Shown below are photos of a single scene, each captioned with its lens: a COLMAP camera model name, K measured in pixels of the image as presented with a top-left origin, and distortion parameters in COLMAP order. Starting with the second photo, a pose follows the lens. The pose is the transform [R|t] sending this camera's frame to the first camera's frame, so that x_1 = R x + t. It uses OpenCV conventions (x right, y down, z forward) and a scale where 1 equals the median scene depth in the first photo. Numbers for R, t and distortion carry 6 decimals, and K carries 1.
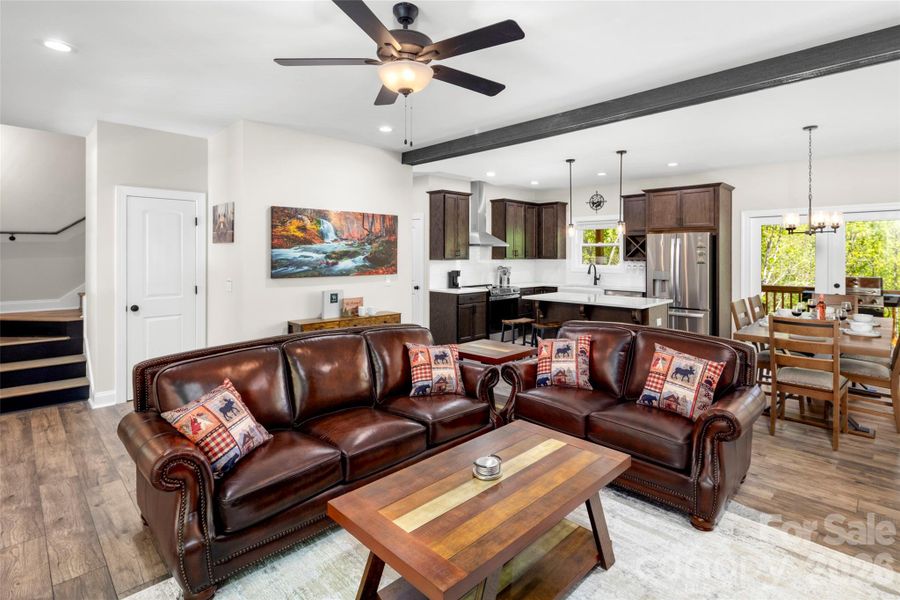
lens RADIAL K [[439.7, 0, 460.0], [0, 439.7, 253.0], [0, 0, 1]] dist [-0.005780, 0.001217]
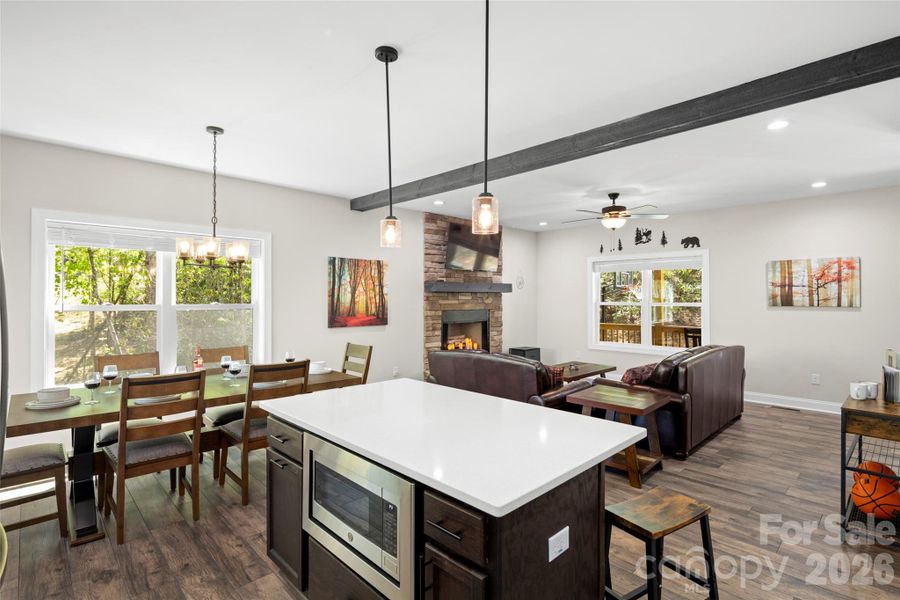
lens RADIAL K [[439.7, 0, 453.8], [0, 439.7, 299.6], [0, 0, 1]] dist [-0.005780, 0.001217]
pose [[-0.999844, -0.000378, 0.017678, 0.323551], [-0.000419, 0.999997, -0.002311, 0.011785], [-0.017677, -0.002318, -0.999841, 1.555177]]
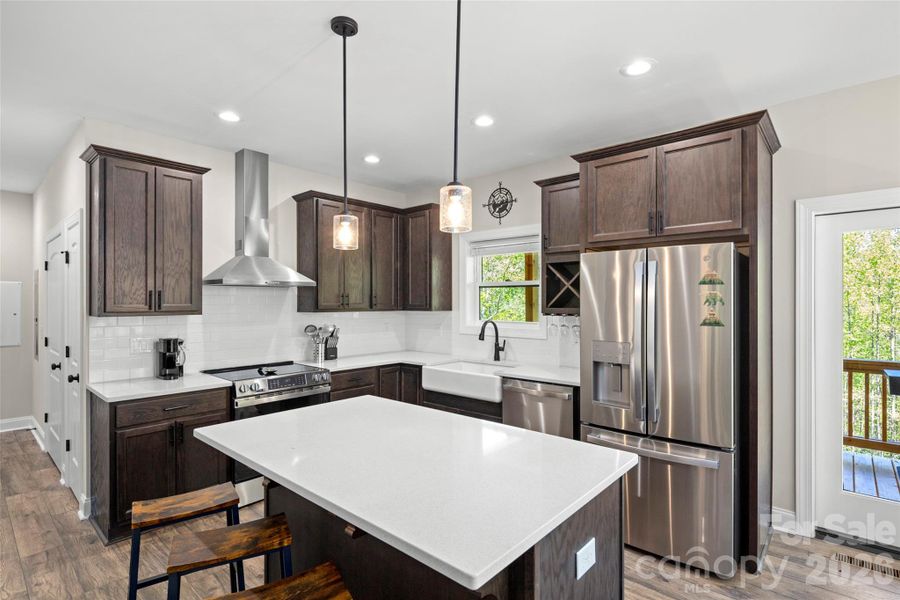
lens RADIAL K [[439.7, 0, 456.0], [0, 439.7, 297.2], [0, 0, 1]] dist [-0.005780, 0.001217]
pose [[0.998661, -0.003140, 0.051642, 0.378962], [0.003475, 0.999973, -0.006415, 0.001827], [-0.051621, 0.006586, 0.998645, 0.778357]]
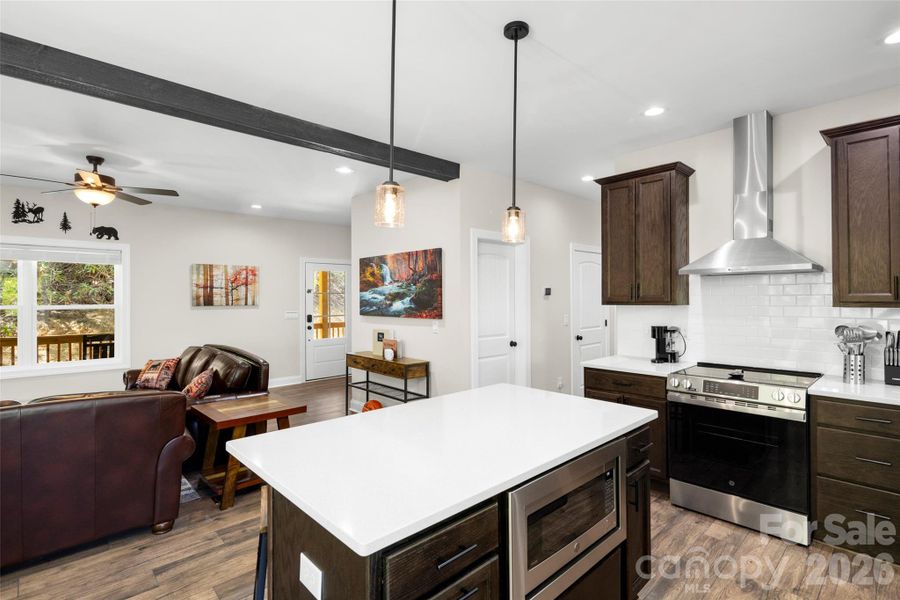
lens RADIAL K [[439.7, 0, 459.5], [0, 439.7, 291.1], [0, 0, 1]] dist [-0.005780, 0.001217]
pose [[-0.031361, -0.014592, -0.999402, 0.725763], [0.008442, 0.999854, -0.014864, 0.008110], [0.999472, -0.008903, -0.031233, 1.149450]]
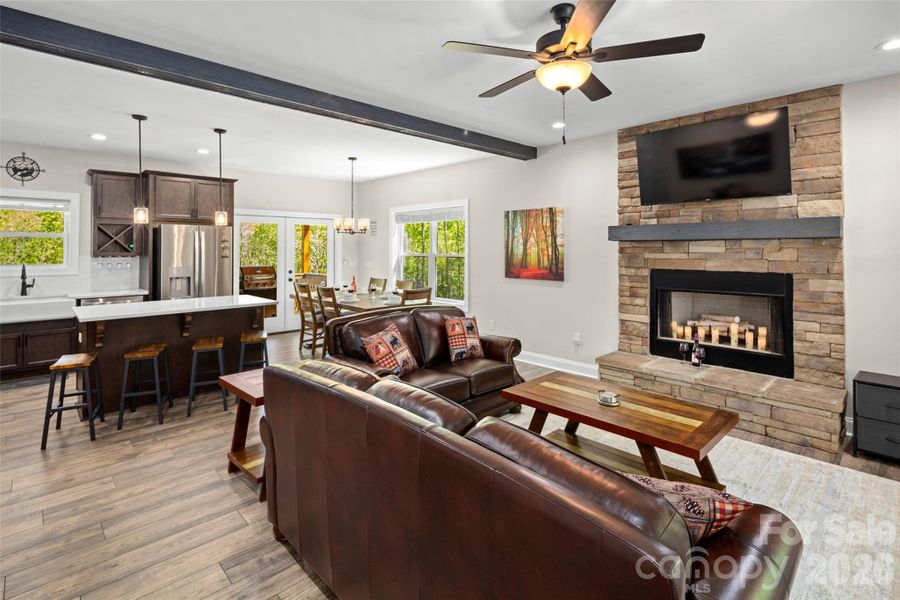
lens RADIAL K [[439.7, 0, 452.1], [0, 439.7, 243.5], [0, 0, 1]] dist [-0.005780, 0.001217]
pose [[0.029540, 0.009512, 0.999518, -0.530691], [-0.002545, 0.999952, -0.009441, 0.000139], [-0.999560, -0.002265, 0.029563, 0.558581]]
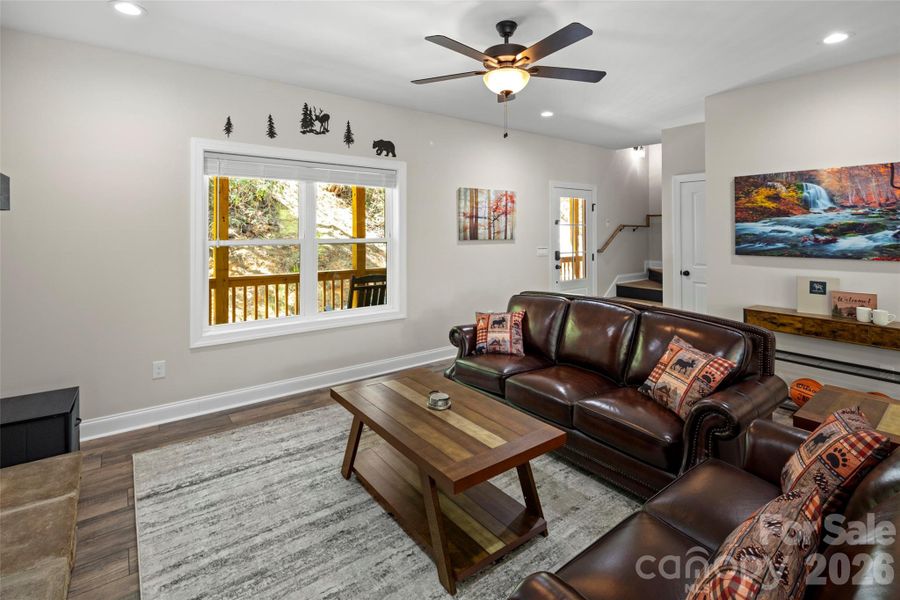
lens RADIAL K [[439.7, 0, 454.1], [0, 439.7, 224.4], [0, 0, 1]] dist [-0.005780, 0.001217]
pose [[-0.137978, -0.012734, -0.990353, 0.495922], [0.004696, 0.999898, -0.013511, 0.003200], [0.990424, -0.006515, -0.137904, 0.466087]]
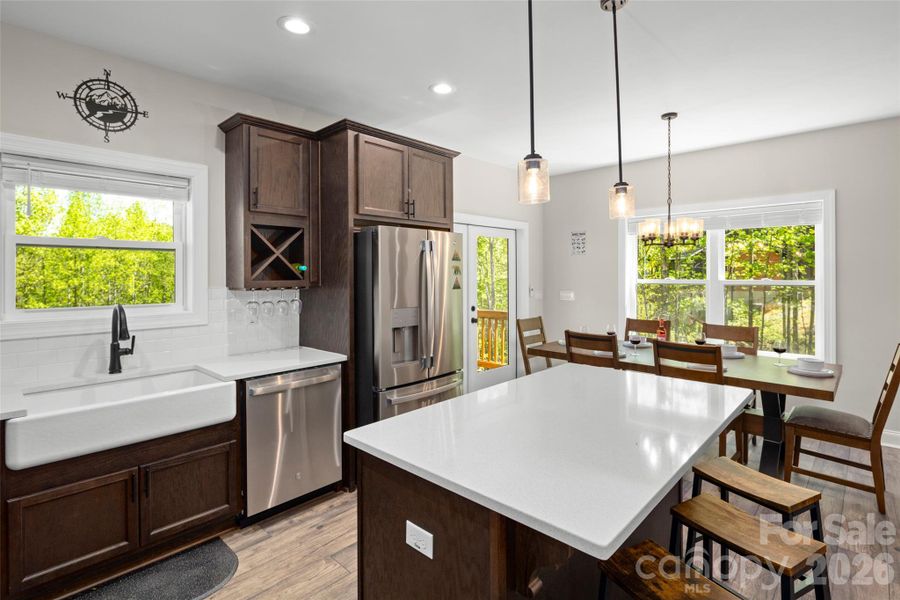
lens RADIAL K [[439.7, 0, 453.7], [0, 439.7, 274.9], [0, 0, 1]] dist [-0.005780, 0.001217]
pose [[-0.023940, -0.003414, 0.999708, -0.009374], [0.002066, 0.999992, 0.003464, 0.006041], [-0.999711, 0.002149, -0.023932, 1.253192]]
